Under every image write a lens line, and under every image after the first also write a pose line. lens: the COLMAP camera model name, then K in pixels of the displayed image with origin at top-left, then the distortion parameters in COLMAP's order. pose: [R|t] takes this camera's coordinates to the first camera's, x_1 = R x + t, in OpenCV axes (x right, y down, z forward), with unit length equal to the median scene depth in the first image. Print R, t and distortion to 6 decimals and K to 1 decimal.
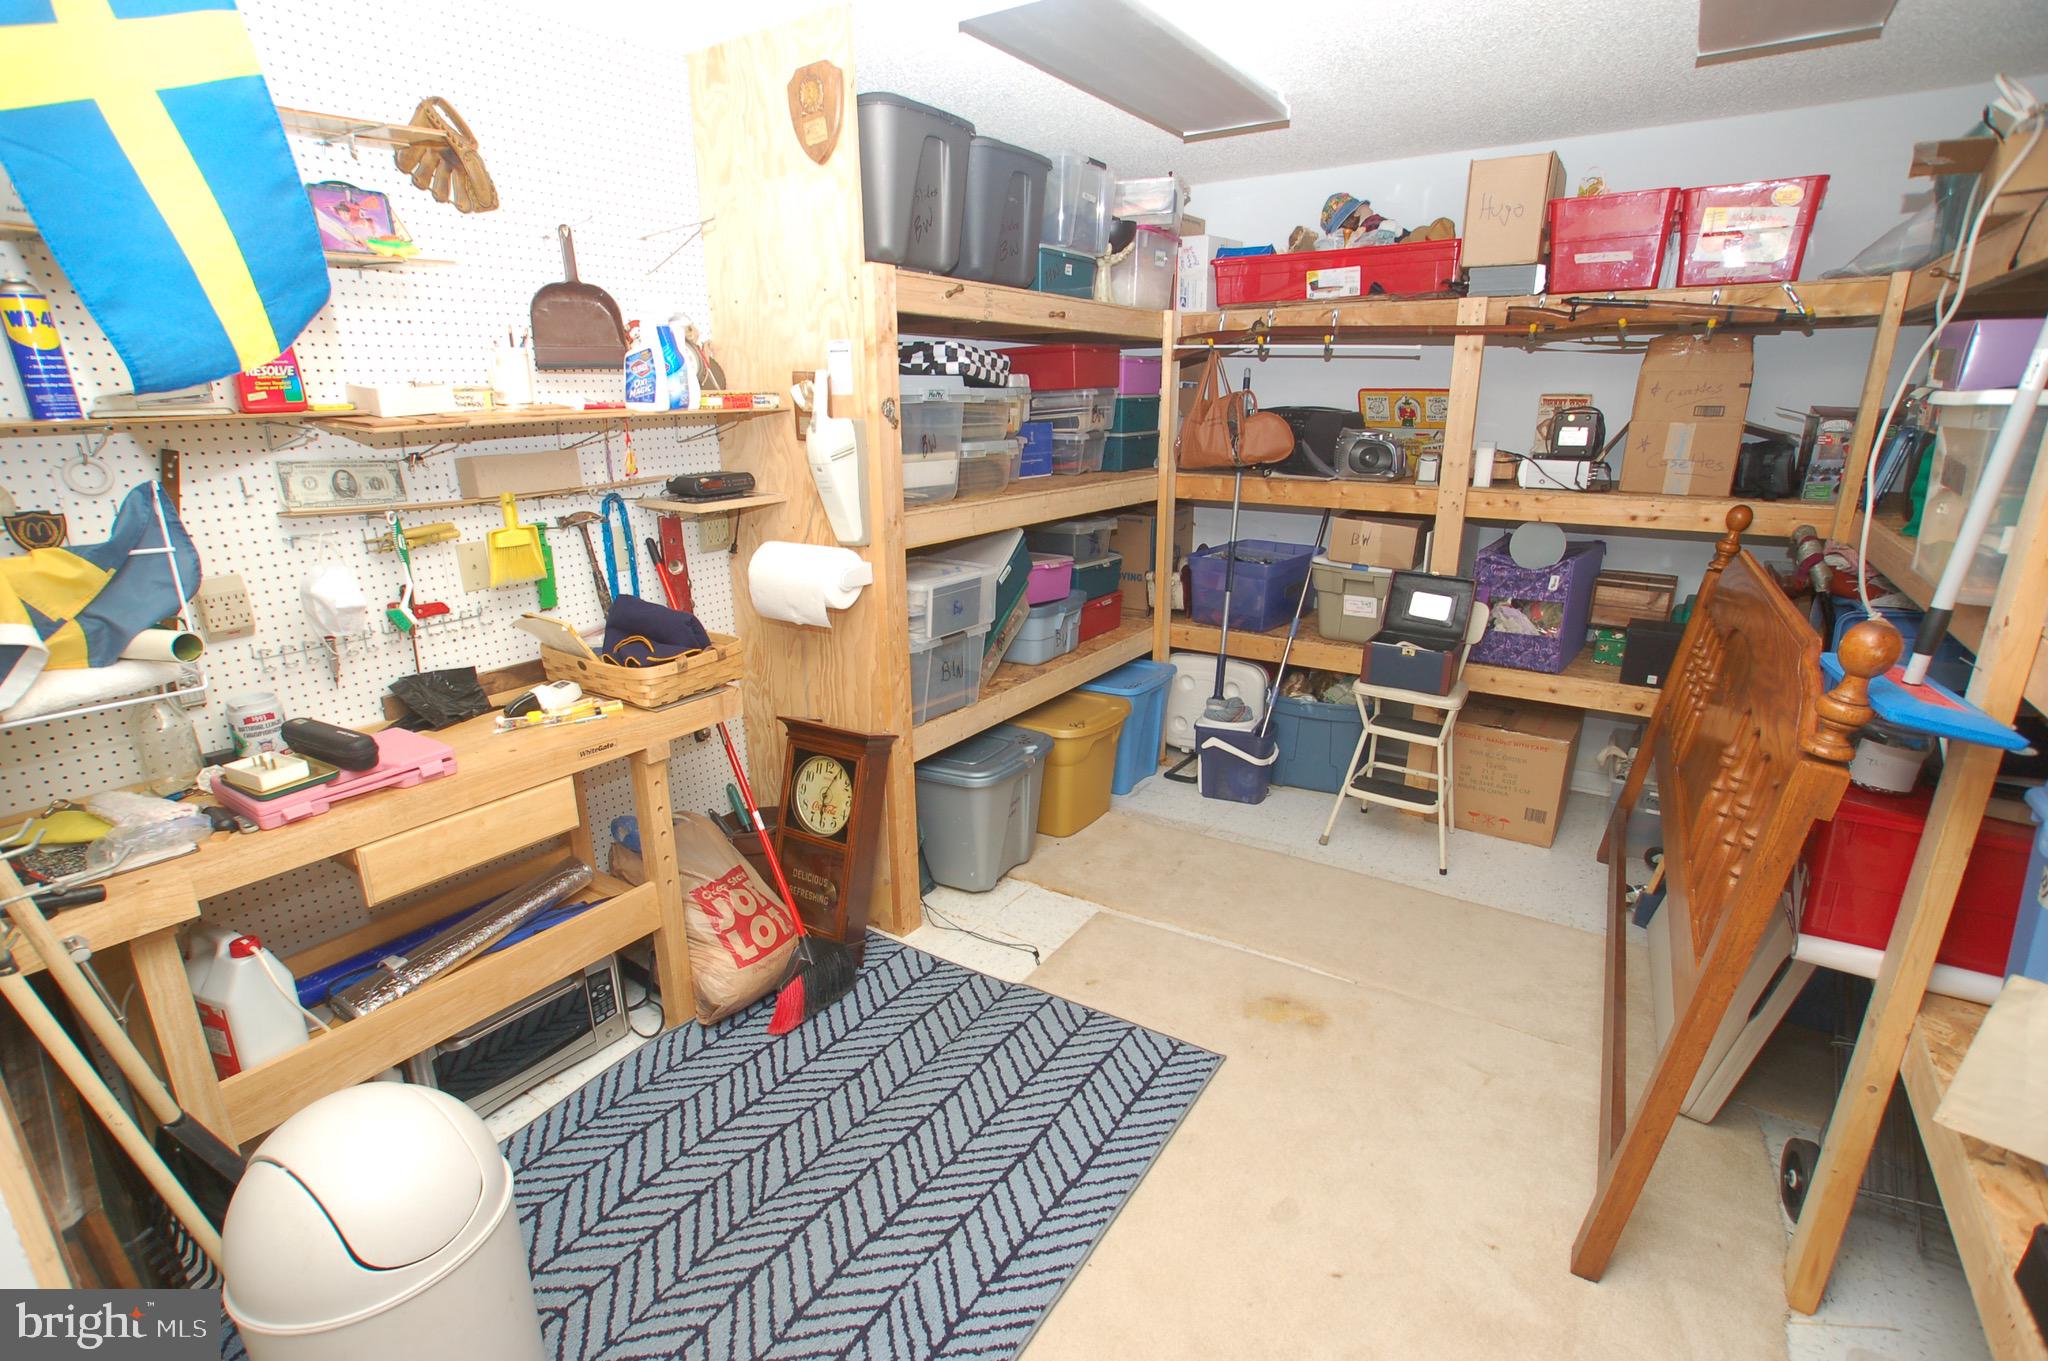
lens RADIAL K [[975.8, 0, 1025.1], [0, 975.8, 702.9], [0, 0, 1]] dist [-0.072551, 0.030687]
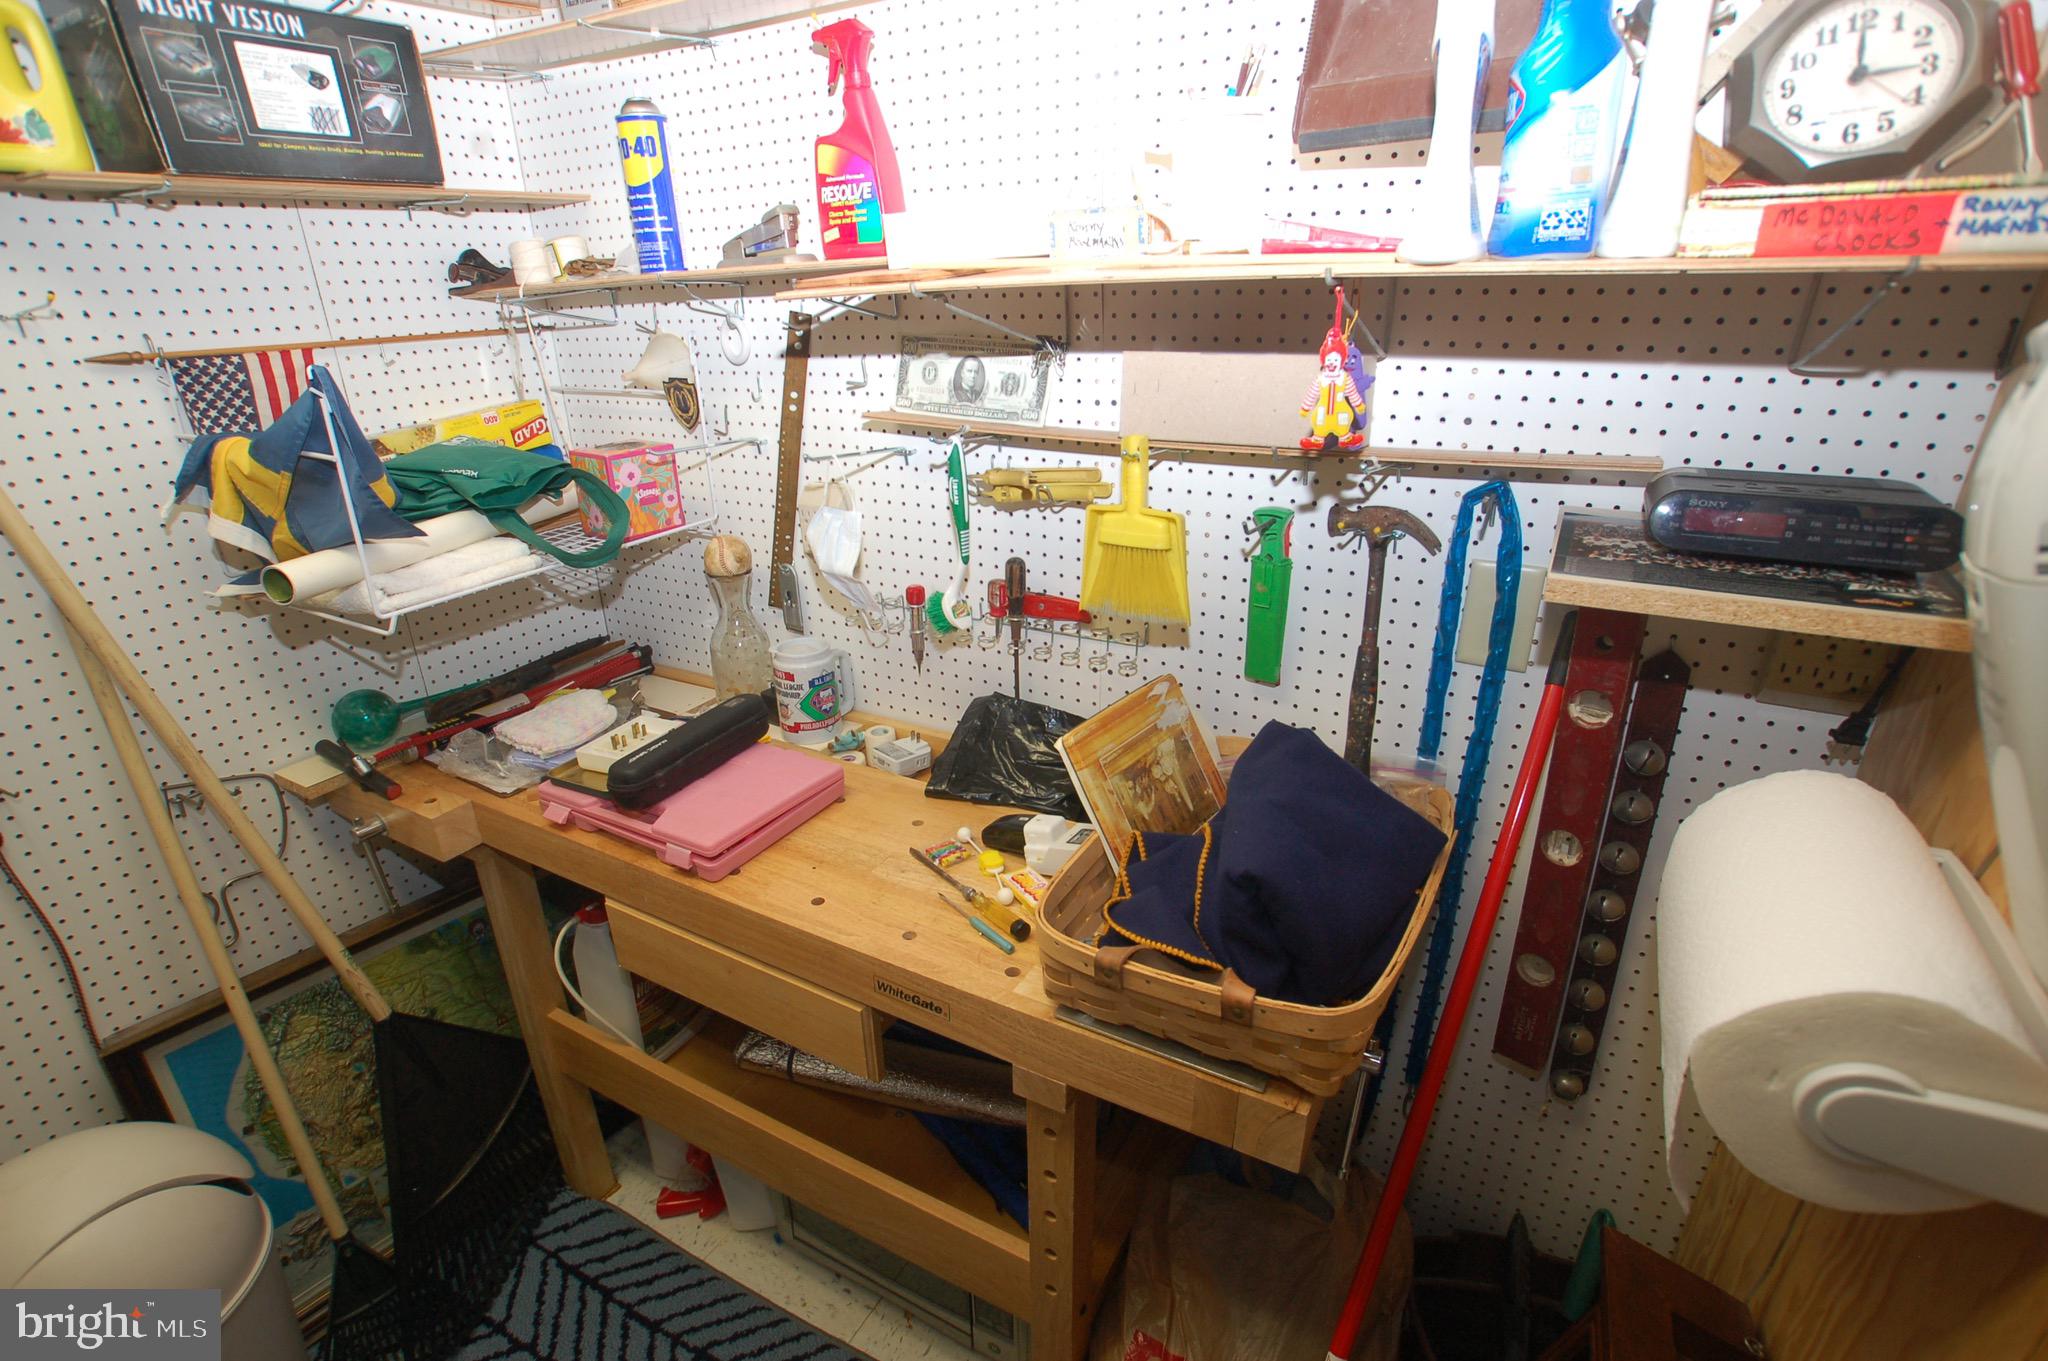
lens RADIAL K [[975.8, 0, 1025.1], [0, 975.8, 702.9], [0, 0, 1]] dist [-0.072551, 0.030687]
pose [[0.053098, 0.415404, -0.908086, -0.056331], [-0.278737, 0.879390, 0.385979, -0.289269], [0.958898, 0.232623, 0.162482, 0.949147]]
